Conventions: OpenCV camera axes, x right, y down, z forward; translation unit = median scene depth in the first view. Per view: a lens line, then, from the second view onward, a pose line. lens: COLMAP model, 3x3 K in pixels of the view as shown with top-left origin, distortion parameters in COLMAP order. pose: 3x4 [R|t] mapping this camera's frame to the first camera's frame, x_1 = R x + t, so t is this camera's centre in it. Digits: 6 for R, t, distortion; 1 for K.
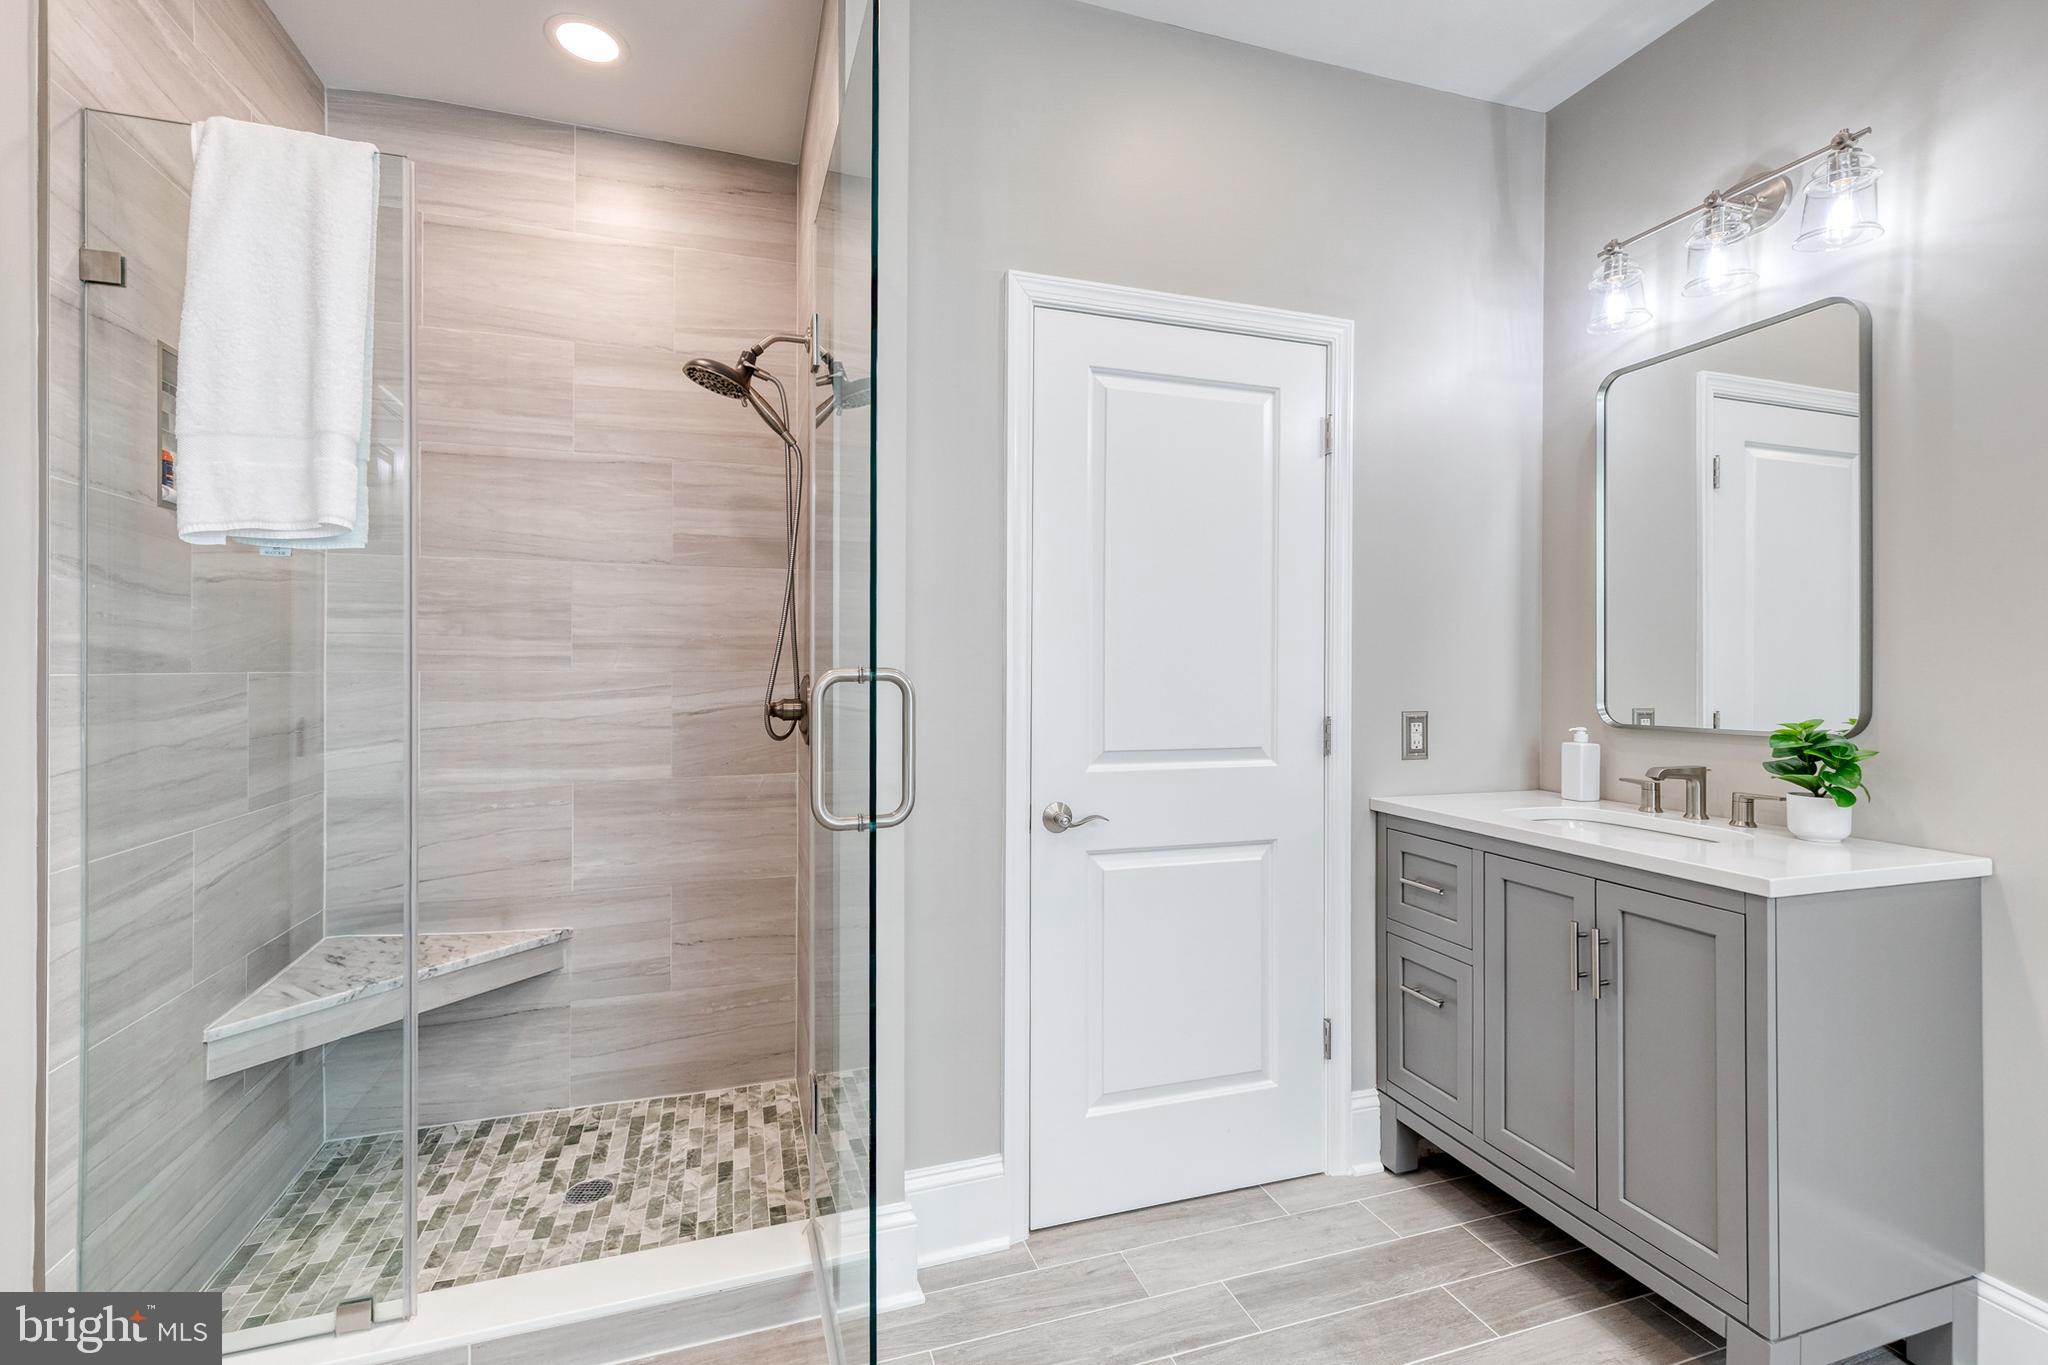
lens RADIAL K [[927.8, 0, 1038.5], [0, 927.8, 661.1], [0, 0, 1]] dist [0.012376, -0.003354]
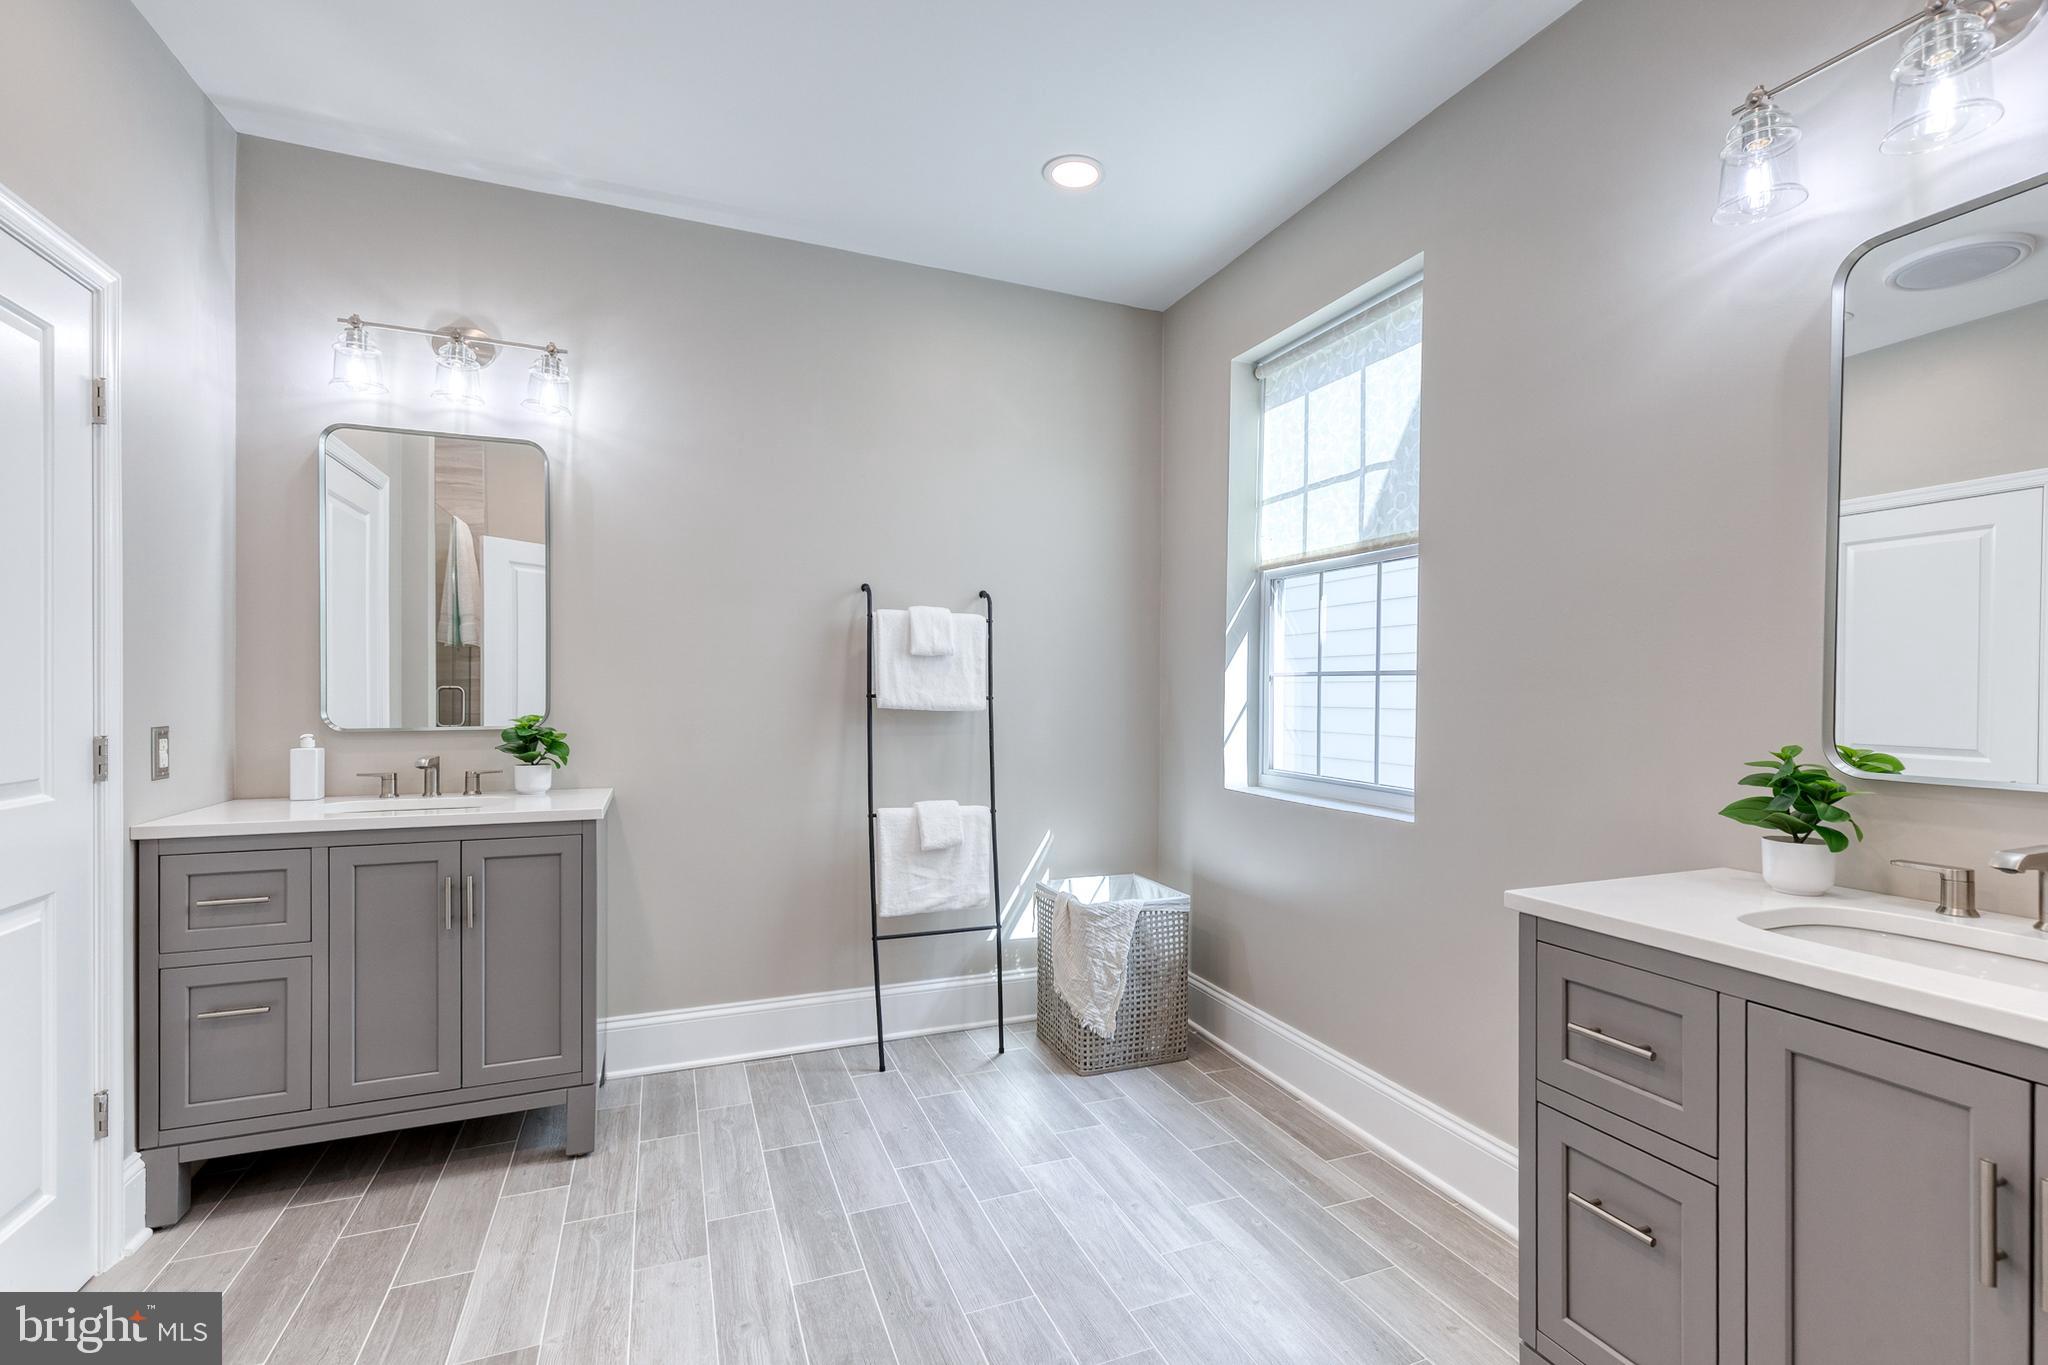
lens RADIAL K [[927.8, 0, 1037.5], [0, 927.8, 695.4], [0, 0, 1]] dist [0.012376, -0.003354]
pose [[-0.057287, -0.007997, 0.998326, -0.667845], [-0.014708, 0.999866, 0.007166, 0.005142], [-0.998249, -0.014273, -0.057397, 0.228208]]
